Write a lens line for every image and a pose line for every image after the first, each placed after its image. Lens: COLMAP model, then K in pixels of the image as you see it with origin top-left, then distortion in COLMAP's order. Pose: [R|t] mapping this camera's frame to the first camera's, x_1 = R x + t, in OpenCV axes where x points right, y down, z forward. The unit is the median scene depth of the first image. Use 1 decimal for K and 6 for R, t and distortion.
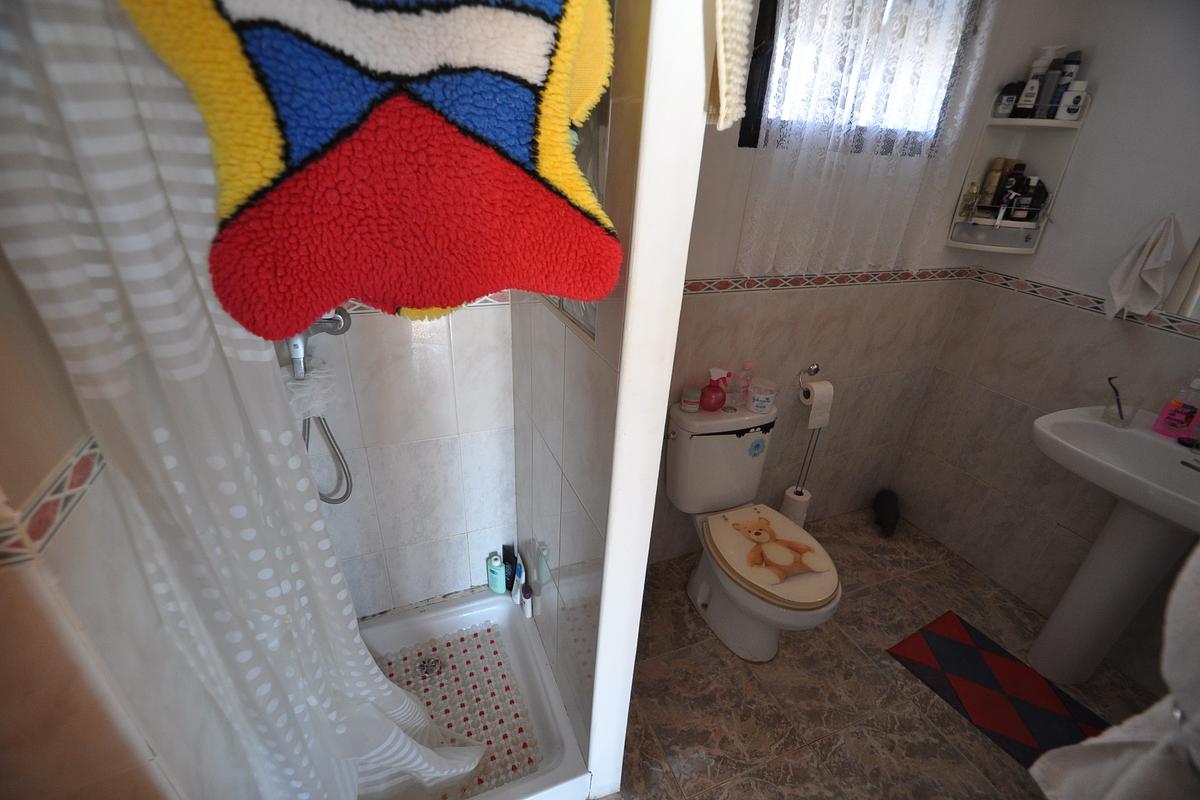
lens RADIAL K [[513.6, 0, 596.0], [0, 513.6, 407.6], [0, 0, 1]] dist [-0.020357, -0.006580]
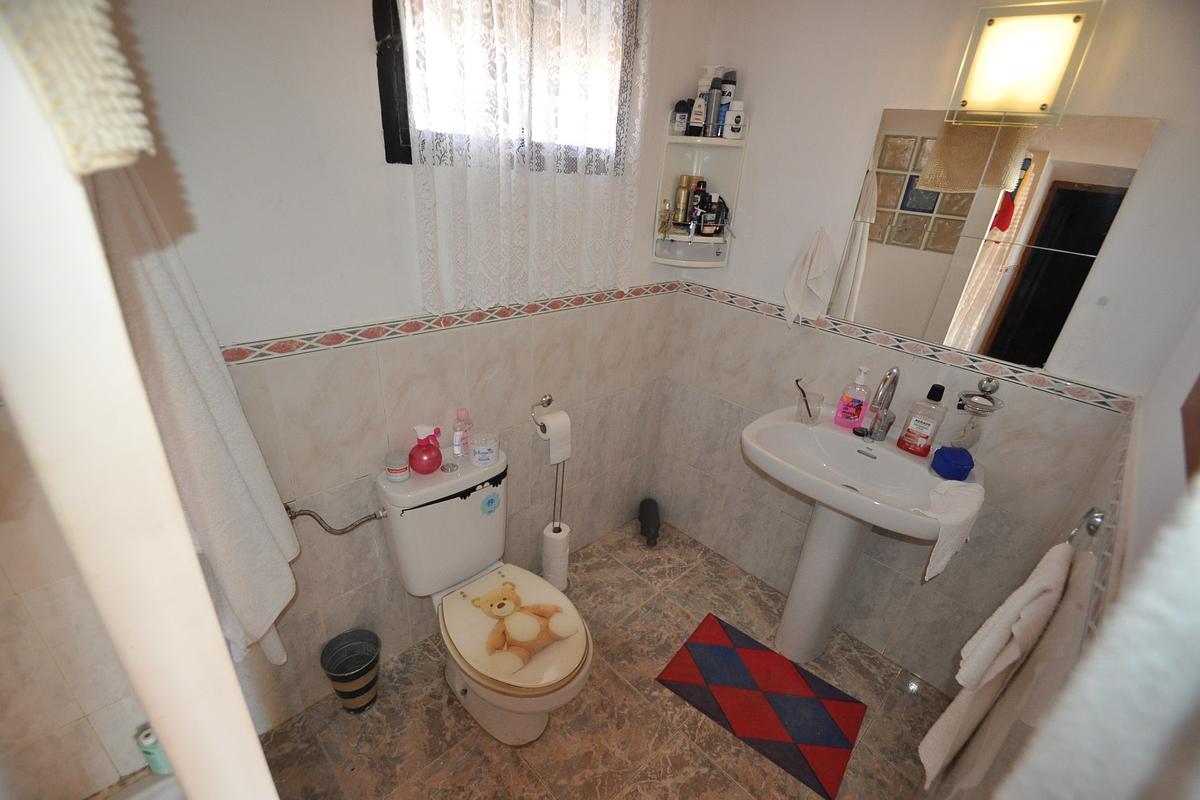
lens RADIAL K [[513.6, 0, 603.2], [0, 513.6, 408.4], [0, 0, 1]] dist [-0.020357, -0.006580]
pose [[0.916517, -0.149689, 0.370930, 0.203288], [0.149755, 0.988303, 0.028805, -0.085379], [-0.370903, 0.029148, 0.928214, 0.113773]]
